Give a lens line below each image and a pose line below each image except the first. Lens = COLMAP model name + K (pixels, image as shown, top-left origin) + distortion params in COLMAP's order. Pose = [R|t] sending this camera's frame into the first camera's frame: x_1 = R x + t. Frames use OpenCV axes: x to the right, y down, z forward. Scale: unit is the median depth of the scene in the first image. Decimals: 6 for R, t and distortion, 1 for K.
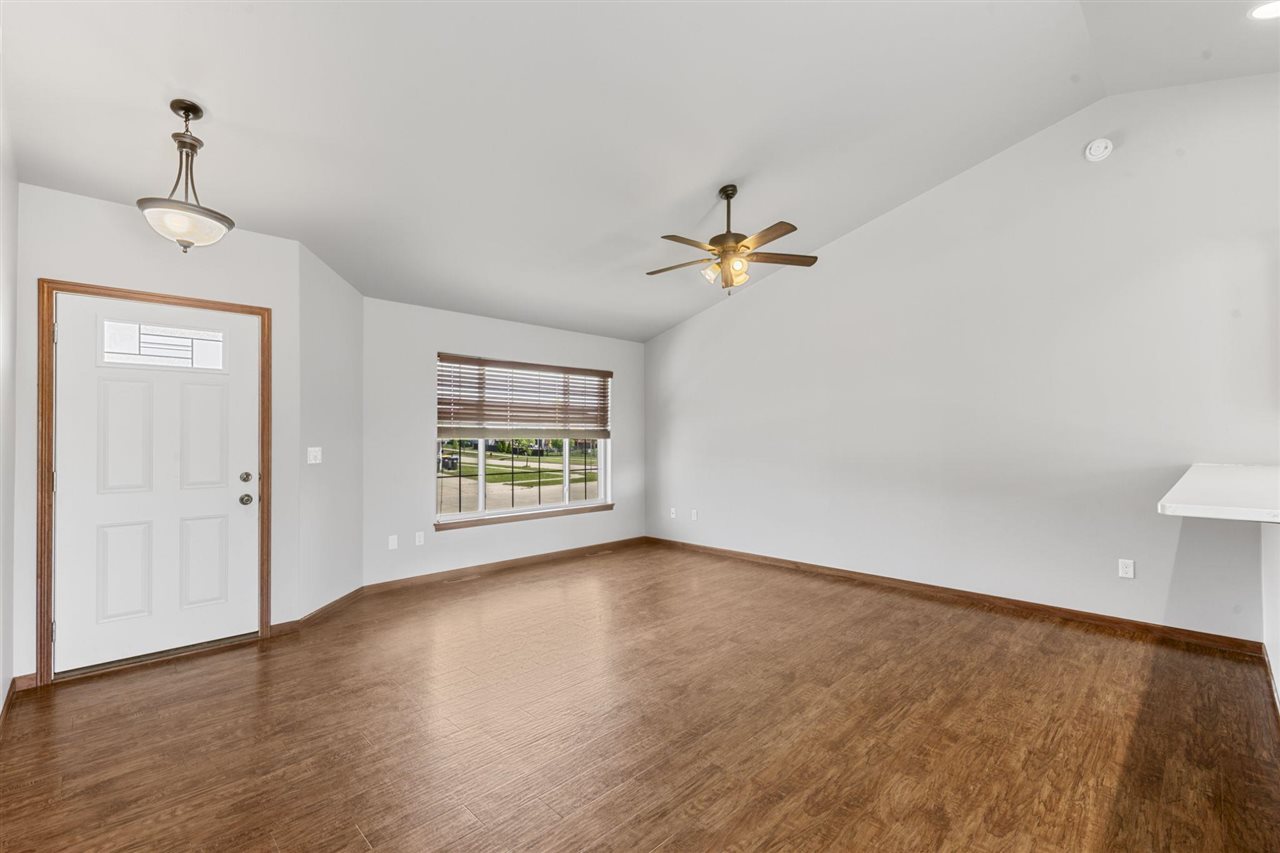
lens RADIAL K [[561.4, 0, 621.7], [0, 561.4, 434.9], [0, 0, 1]] dist [0.015235, -0.007979]
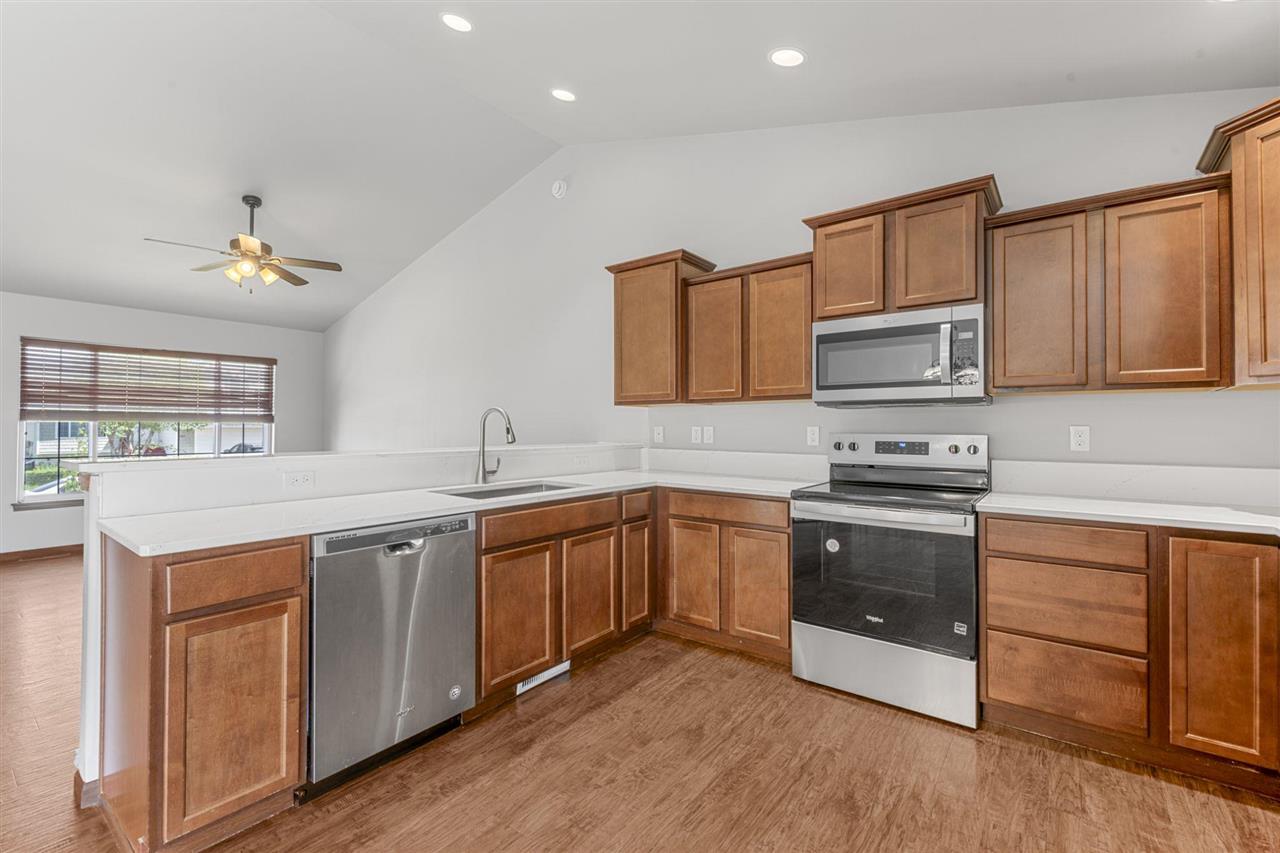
lens RADIAL K [[561.4, 0, 624.6], [0, 561.4, 421.0], [0, 0, 1]] dist [0.015235, -0.007979]
pose [[0.989752, 0.004388, 0.142732, 0.909088], [-0.003309, 0.999964, -0.007793, 0.017052], [-0.142761, 0.007241, 0.989731, -0.264028]]
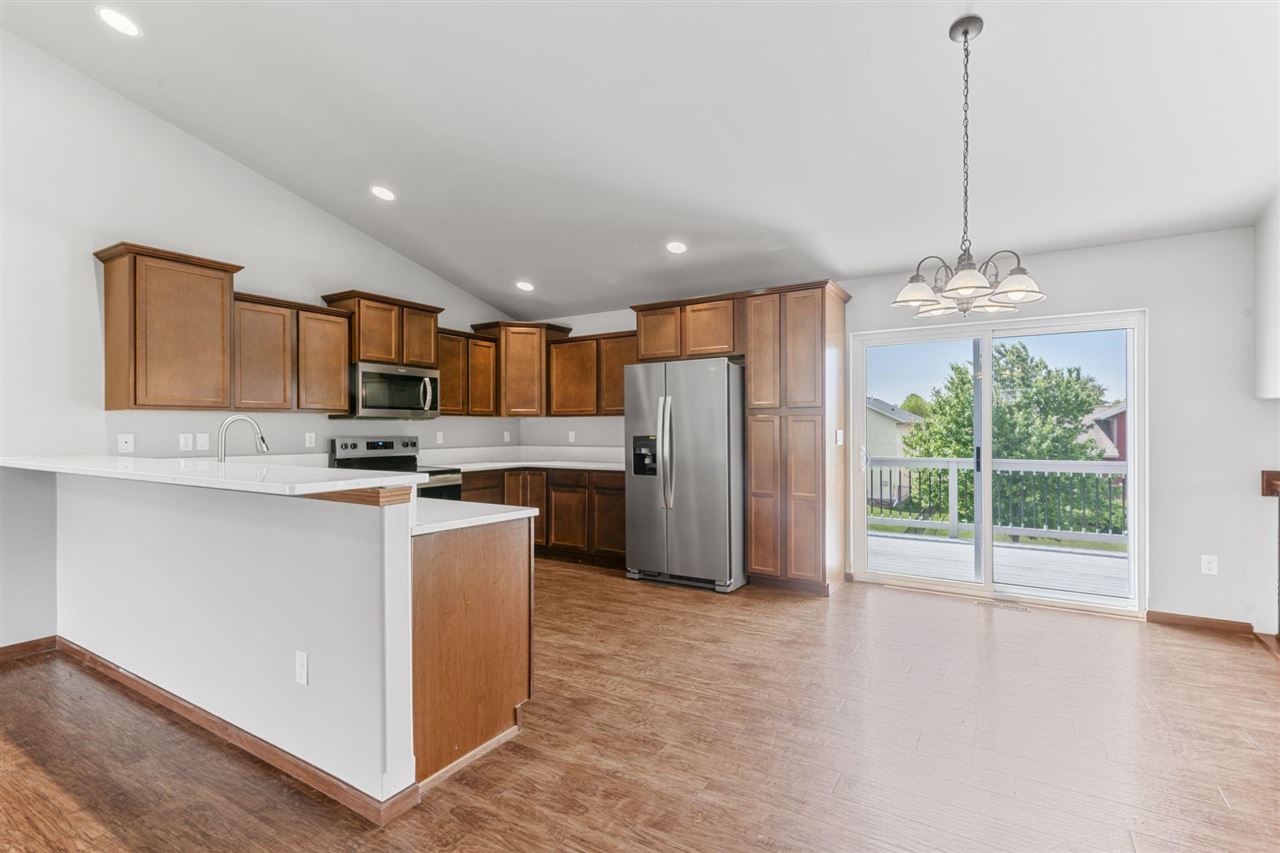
lens RADIAL K [[586.3, 0, 636.3], [0, 586.3, 424.8], [0, 0, 1]] dist [0.018559, 0.000143]
pose [[-0.244283, 0.008384, 0.969668, -0.122554], [-0.000158, 0.999962, -0.008686, 0.011294], [-0.969704, -0.002275, -0.244272, 0.267280]]
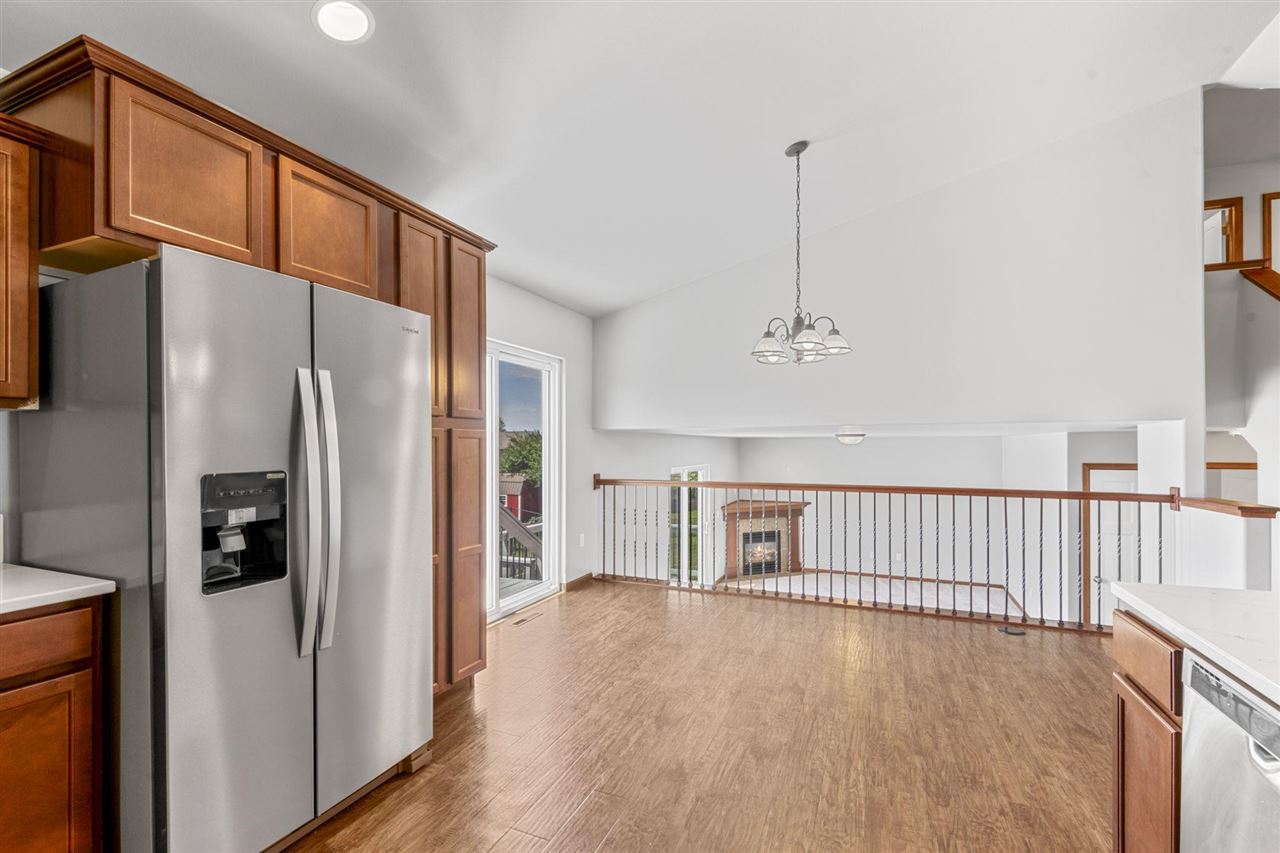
lens RADIAL K [[561.4, 0, 633.6], [0, 561.4, 447.3], [0, 0, 1]] dist [0.015235, -0.007979]
pose [[-0.924127, 0.005114, -0.382051, 1.099898], [0.007074, 0.999968, -0.003727, 0.008481], [0.382020, -0.006147, -0.924134, 0.455167]]
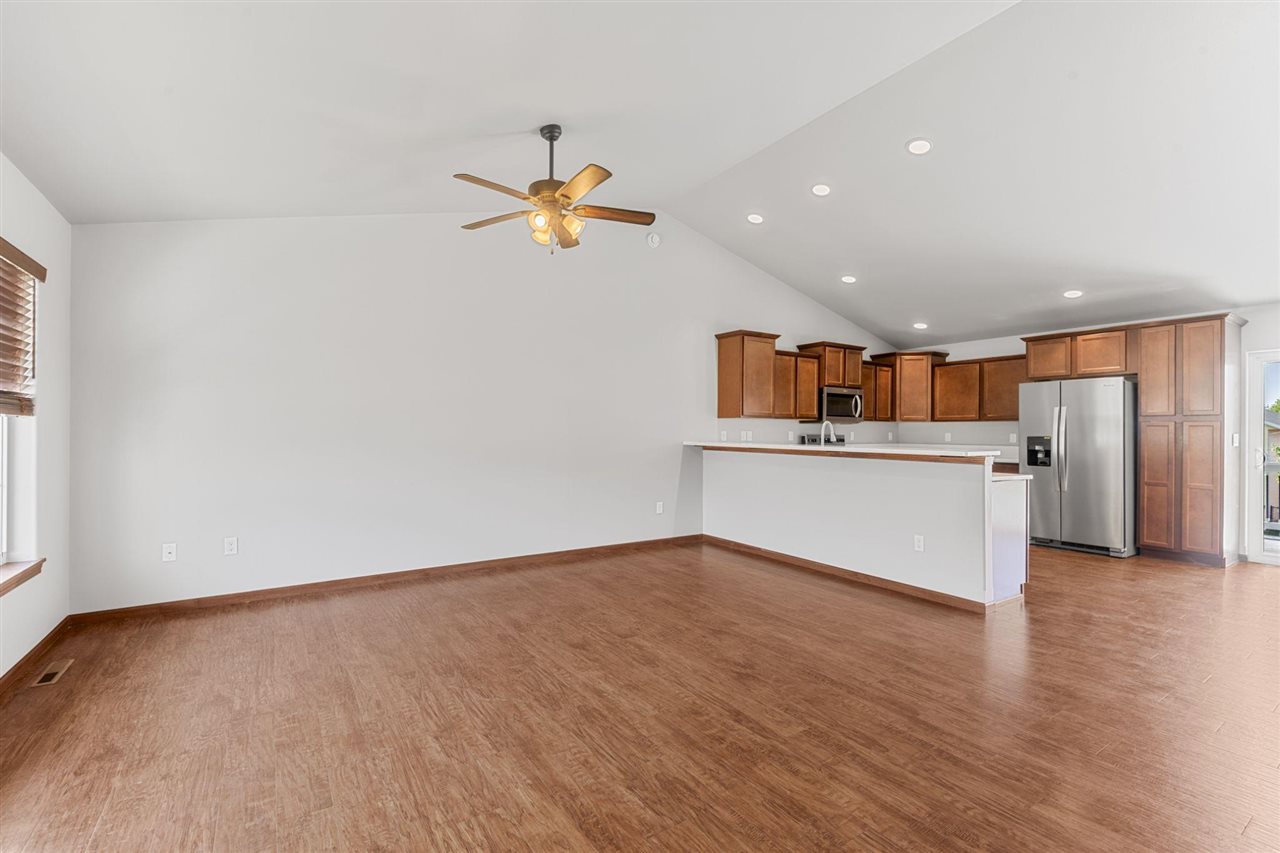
lens RADIAL K [[561.4, 0, 651.1], [0, 561.4, 425.6], [0, 0, 1]] dist [0.015235, -0.007979]
pose [[0.161657, 0.013568, 0.986754, -0.735451], [-0.011622, 0.999862, -0.011844, 0.026726], [-0.986779, -0.009553, 0.161792, 0.830889]]
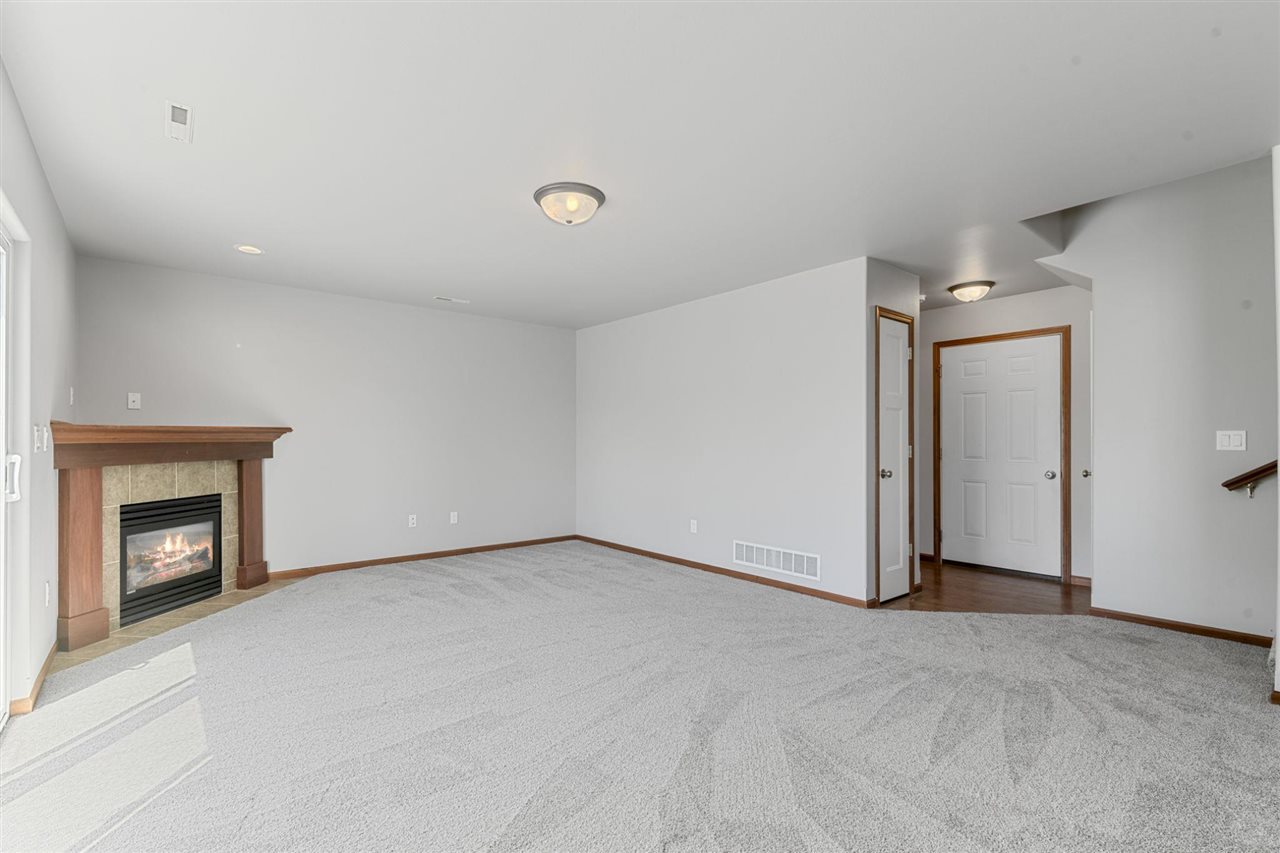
lens RADIAL K [[561.4, 0, 611.6], [0, 561.4, 437.8], [0, 0, 1]] dist [0.015235, -0.007979]
pose [[-0.089084, -0.000334, -0.996024, 0.403846], [0.006248, 0.999980, -0.000895, 0.331559], [0.996005, -0.006303, -0.089080, -1.056377]]
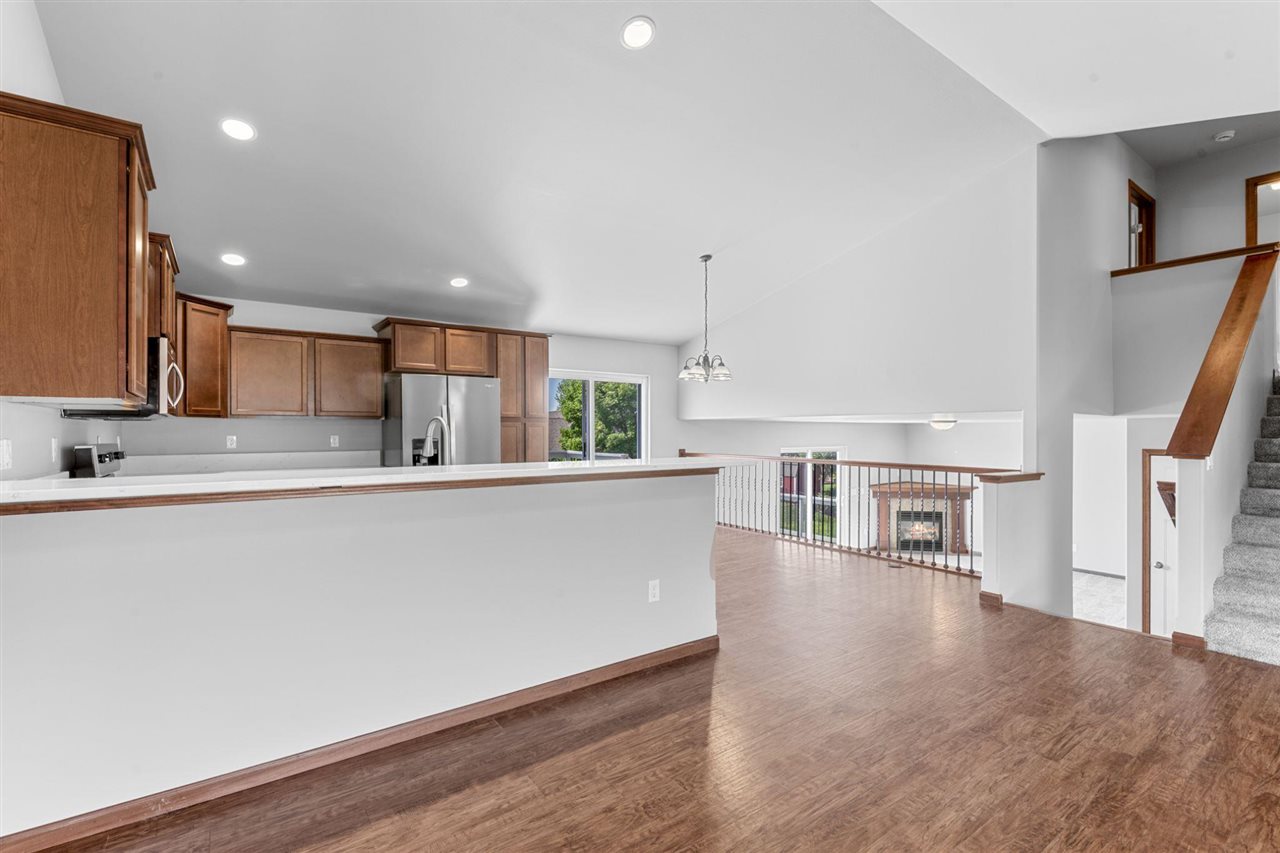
lens RADIAL K [[561.4, 0, 628.2], [0, 561.4, 430.7], [0, 0, 1]] dist [0.015235, -0.007979]
pose [[-0.988662, 0.004397, 0.150094, 0.470534], [0.003279, 0.999965, -0.007691, 0.017640], [-0.150123, -0.007111, -0.988642, 1.321709]]
